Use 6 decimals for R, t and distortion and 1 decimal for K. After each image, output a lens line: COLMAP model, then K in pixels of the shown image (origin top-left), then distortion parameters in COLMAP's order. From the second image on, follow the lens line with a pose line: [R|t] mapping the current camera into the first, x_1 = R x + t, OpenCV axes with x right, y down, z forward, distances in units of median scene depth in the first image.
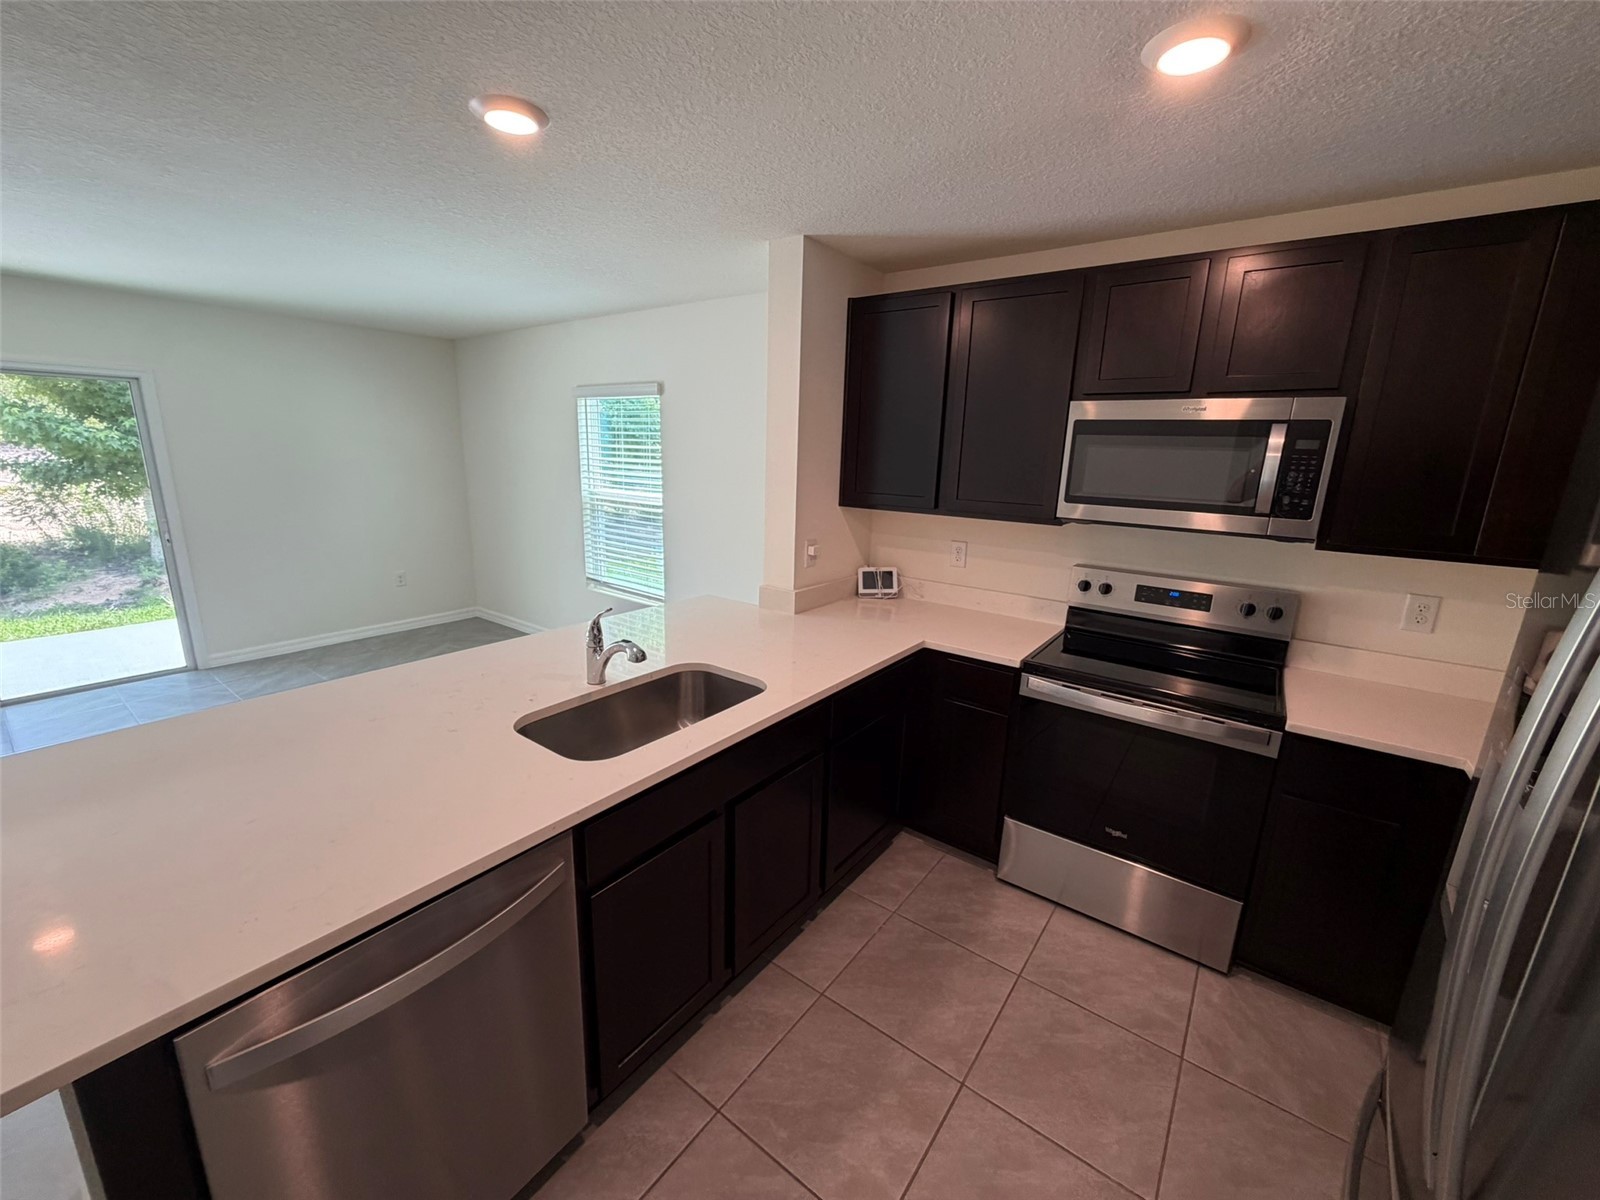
lens RADIAL K [[639.3, 0, 797.6], [0, 639.3, 600.4], [0, 0, 1]] dist [-0.000233, 0.000322]
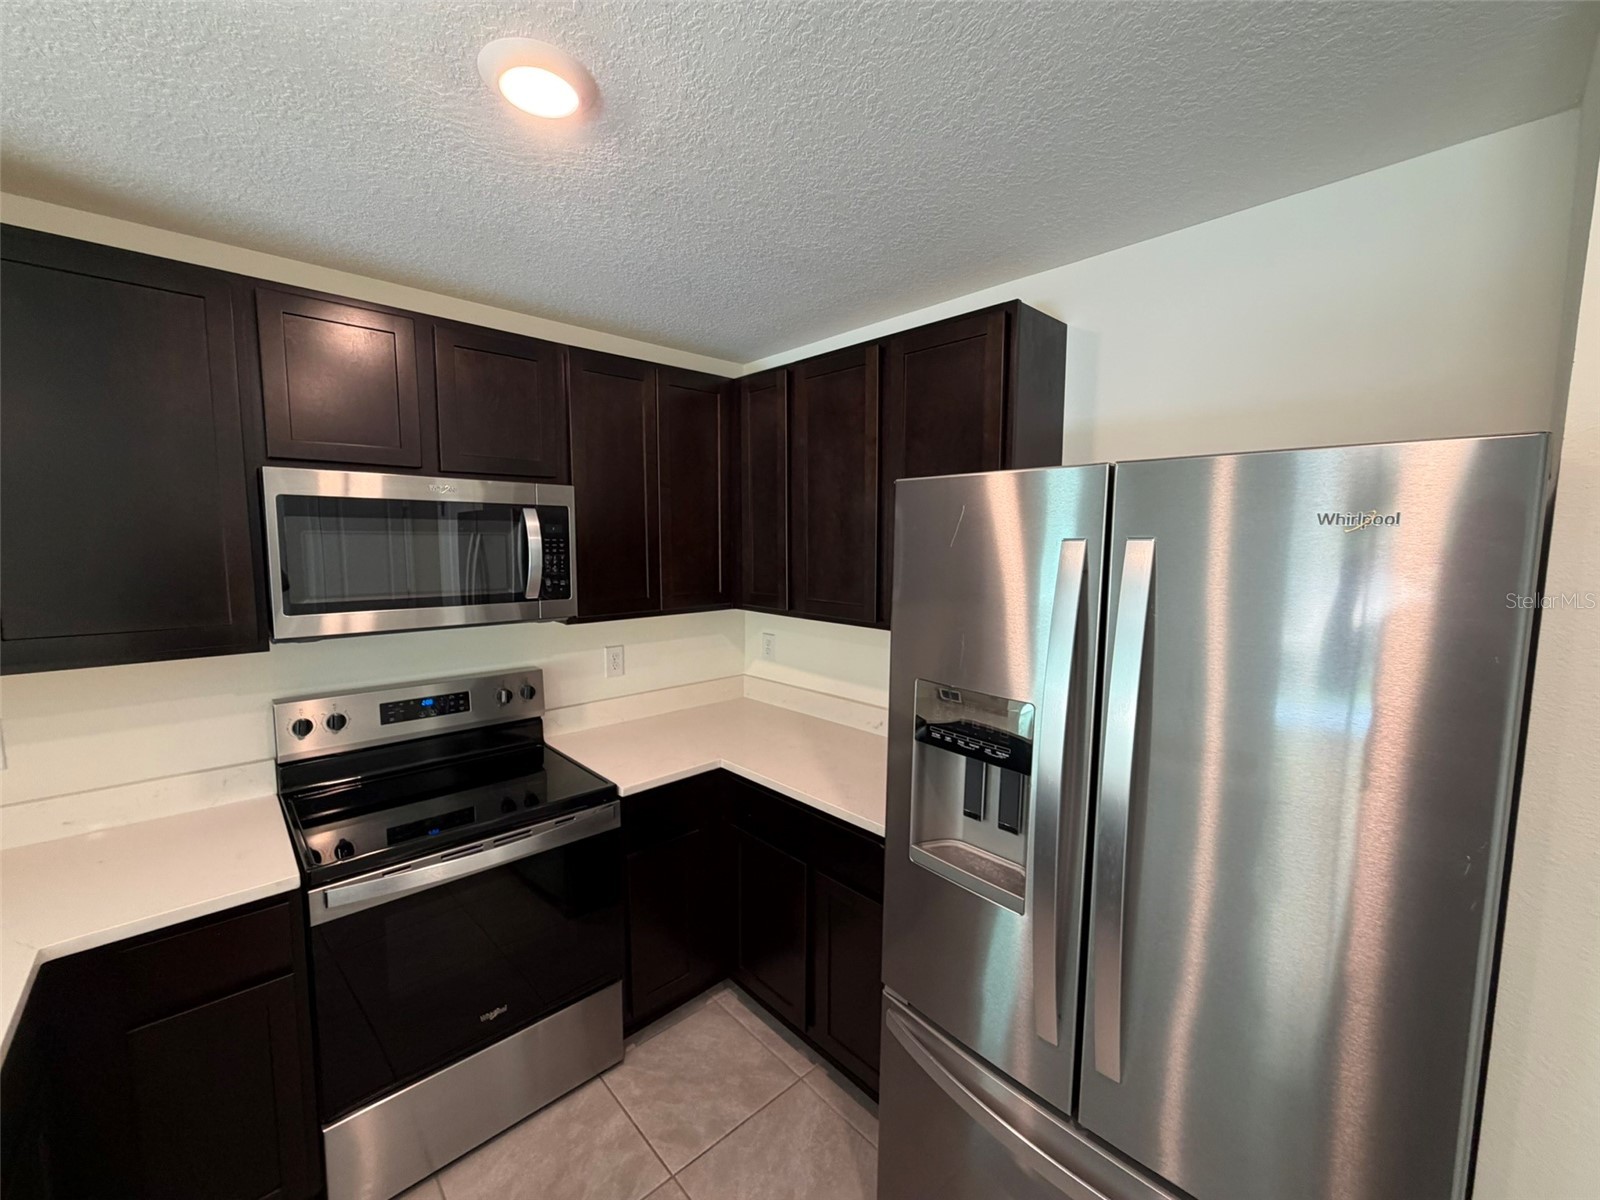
lens RADIAL K [[639.3, 0, 797.6], [0, 639.3, 600.4], [0, 0, 1]] dist [-0.000233, 0.000322]
pose [[0.179812, -0.120866, 0.976247, -0.123737], [0.231554, 0.969737, 0.077411, -0.090646], [-0.956060, 0.212135, 0.202357, 0.330745]]
